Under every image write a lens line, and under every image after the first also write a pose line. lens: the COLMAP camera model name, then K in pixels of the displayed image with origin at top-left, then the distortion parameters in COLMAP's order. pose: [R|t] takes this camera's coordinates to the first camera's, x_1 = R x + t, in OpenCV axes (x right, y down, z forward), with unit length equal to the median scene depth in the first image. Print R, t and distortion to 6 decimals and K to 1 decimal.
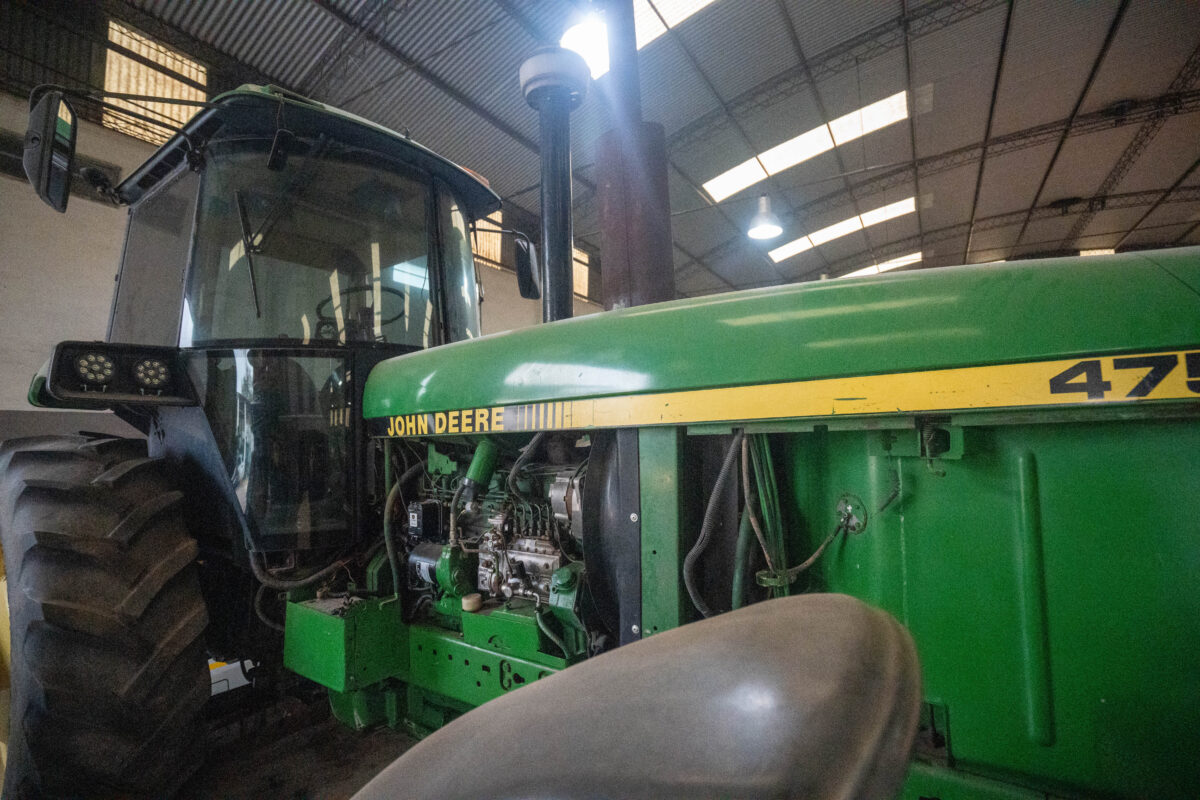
lens RADIAL K [[552.9, 0, 596.8], [0, 552.9, 402.6], [0, 0, 1]] dist [-0.058695, 0.023636]
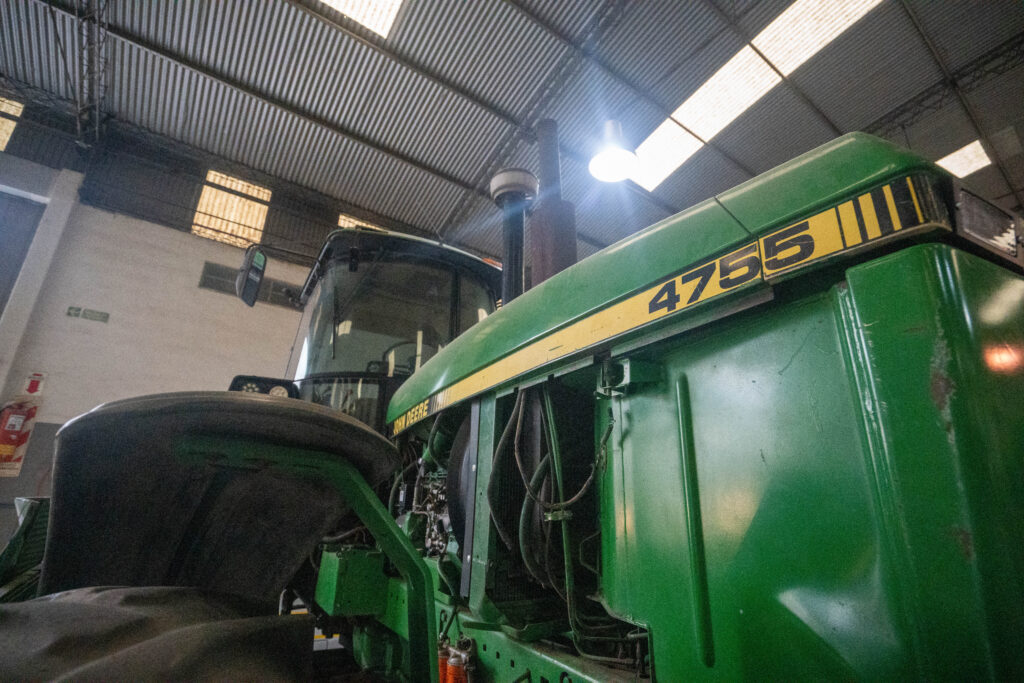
lens RADIAL K [[472.0, 0, 512.4], [0, 472.0, 345.0], [0, 0, 1]] dist [-0.060132, 0.023546]
pose [[0.916416, -0.074737, -0.393187, 0.377227], [-0.029084, 0.967377, -0.251667, 0.125536], [0.399169, 0.242067, 0.884346, -0.013435]]
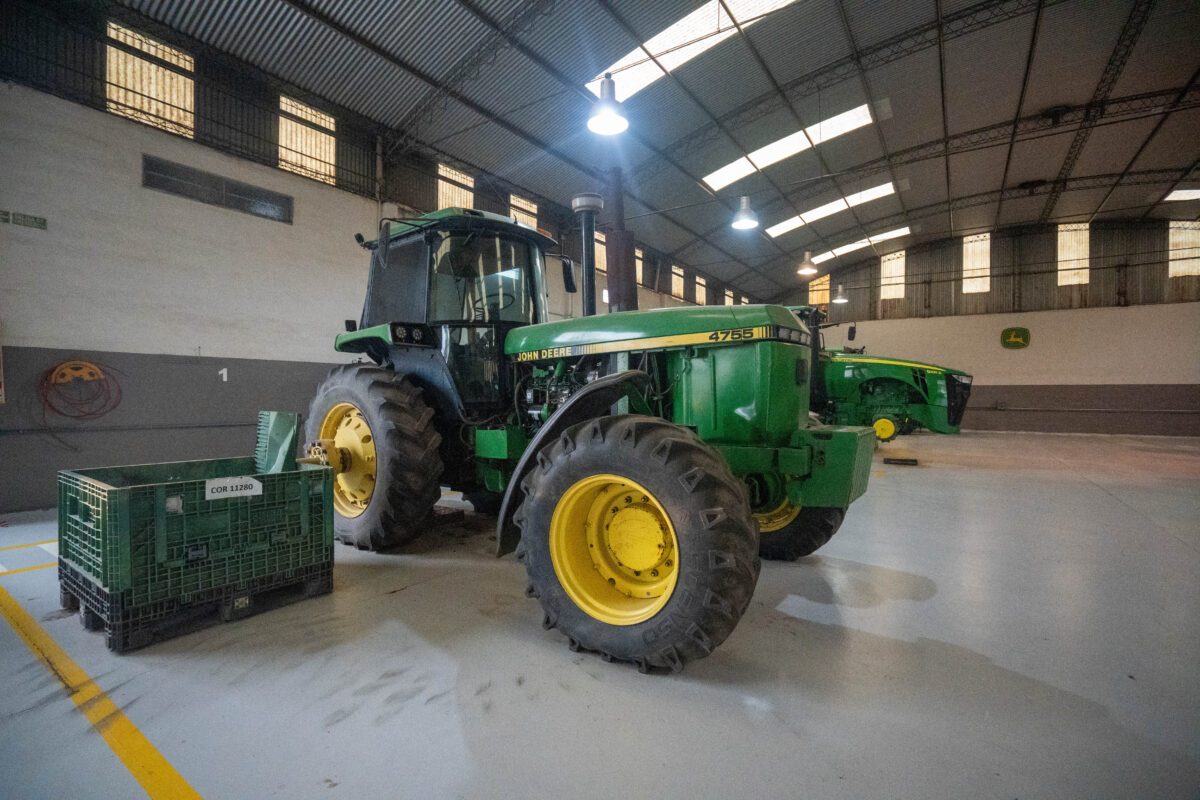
lens RADIAL K [[552.9, 0, 596.8], [0, 552.9, 402.6], [0, 0, 1]] dist [-0.058695, 0.023636]
pose [[0.999307, 0.006242, -0.036698, 0.048027], [-0.003733, 0.997675, 0.068053, 0.071879], [0.037037, -0.067869, 0.997007, -1.314664]]
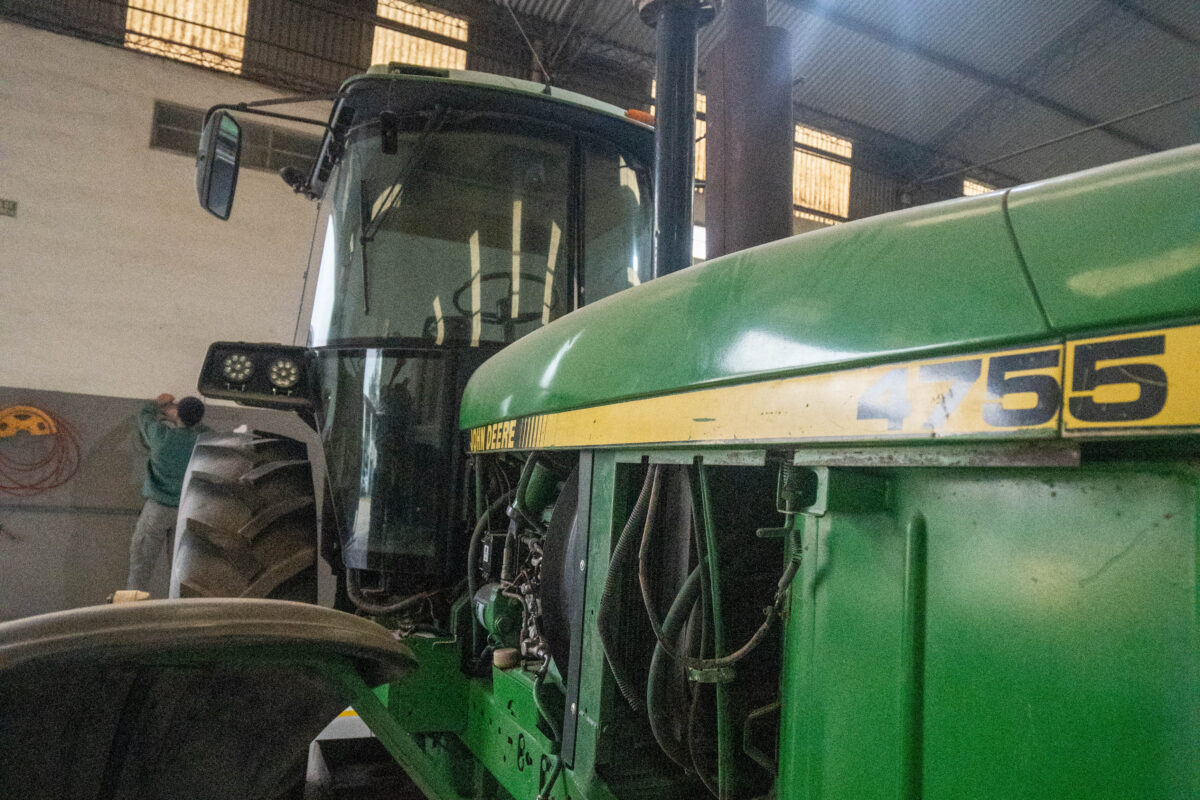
lens RADIAL K [[832.0, 0, 597.5], [0, 832.0, 406.1], [0, 0, 1]] dist [-0.069868, 0.038890]
pose [[0.857157, 0.033196, -0.513985, 0.421047], [-0.046118, 0.998859, -0.012399, -0.002041], [0.512987, 0.034332, 0.857710, -0.004084]]
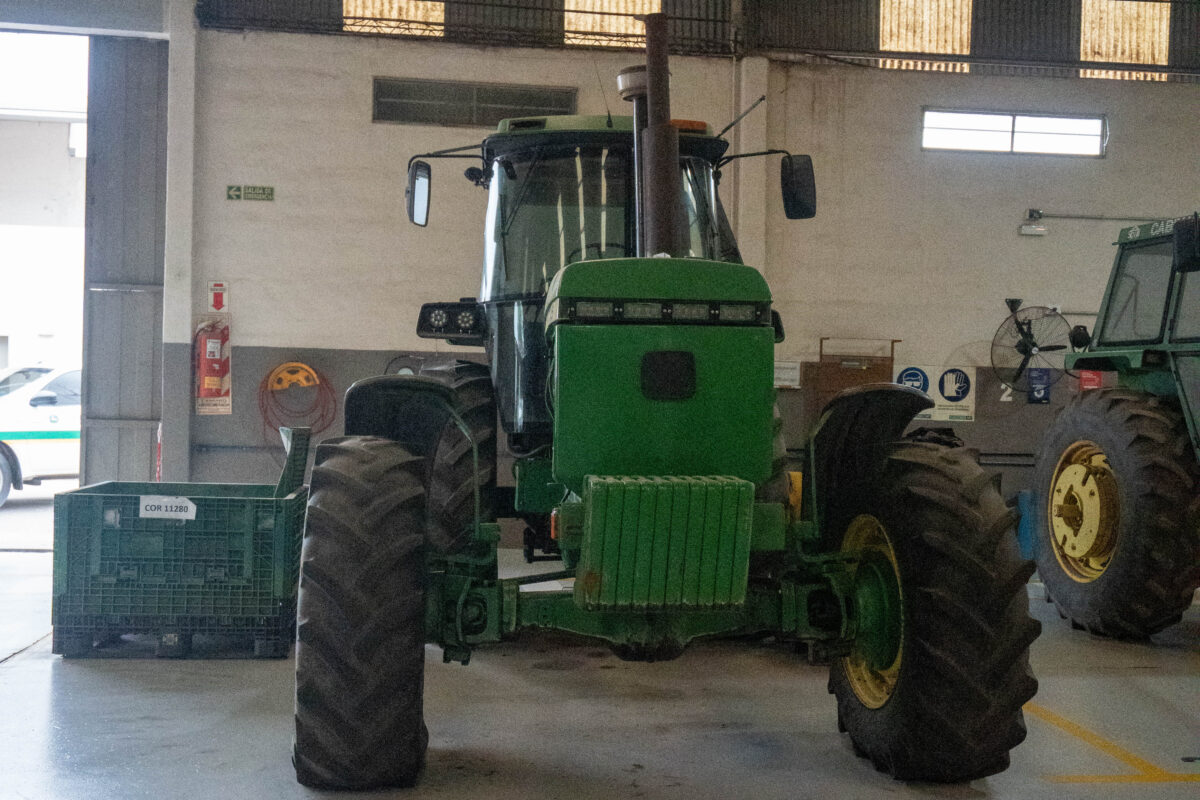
lens RADIAL K [[1329.7, 0, 599.9], [0, 1329.7, 413.4], [0, 0, 1]] dist [0.001043, 0.030792]
pose [[0.633004, 0.021109, -0.773860, 2.314627], [0.018646, 0.998922, 0.042500, 0.057746], [0.773924, -0.041333, 0.631929, -1.111745]]
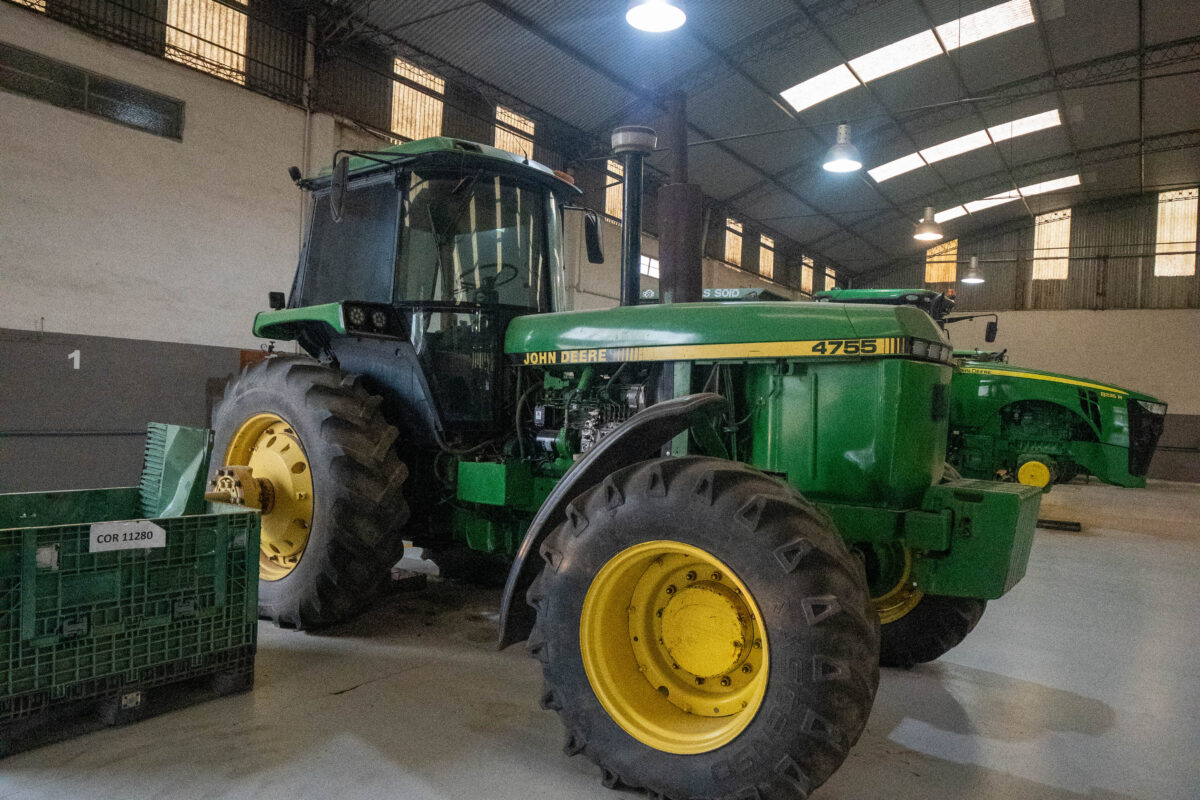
lens RADIAL K [[831.6, 0, 600.3], [0, 831.6, 412.1], [0, 0, 1]] dist [-0.067155, 0.032634]
pose [[0.998353, 0.047699, -0.031873, -0.061932], [-0.045462, 0.996678, 0.067573, 0.023263], [0.034991, -0.066013, 0.997205, -1.405697]]
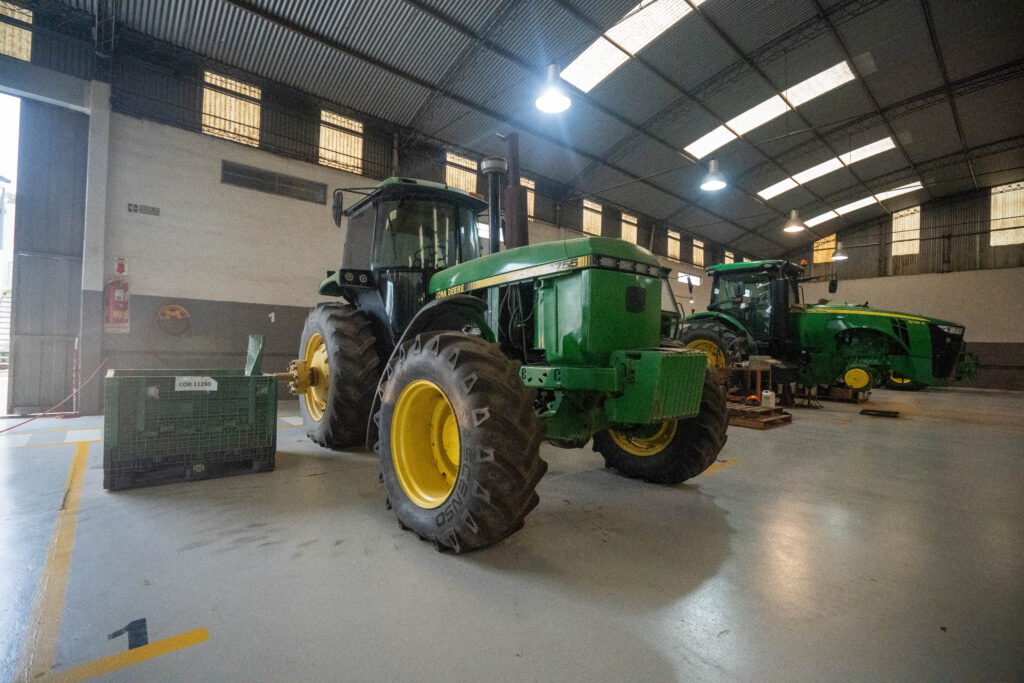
lens RADIAL K [[471.8, 0, 509.2], [0, 471.8, 343.7], [0, 0, 1]] dist [-0.058695, 0.023636]
pose [[0.956877, 0.021917, -0.289666, 0.675784], [-0.009848, 0.999024, 0.043055, 0.175300], [0.290327, -0.038346, 0.956159, -1.207768]]
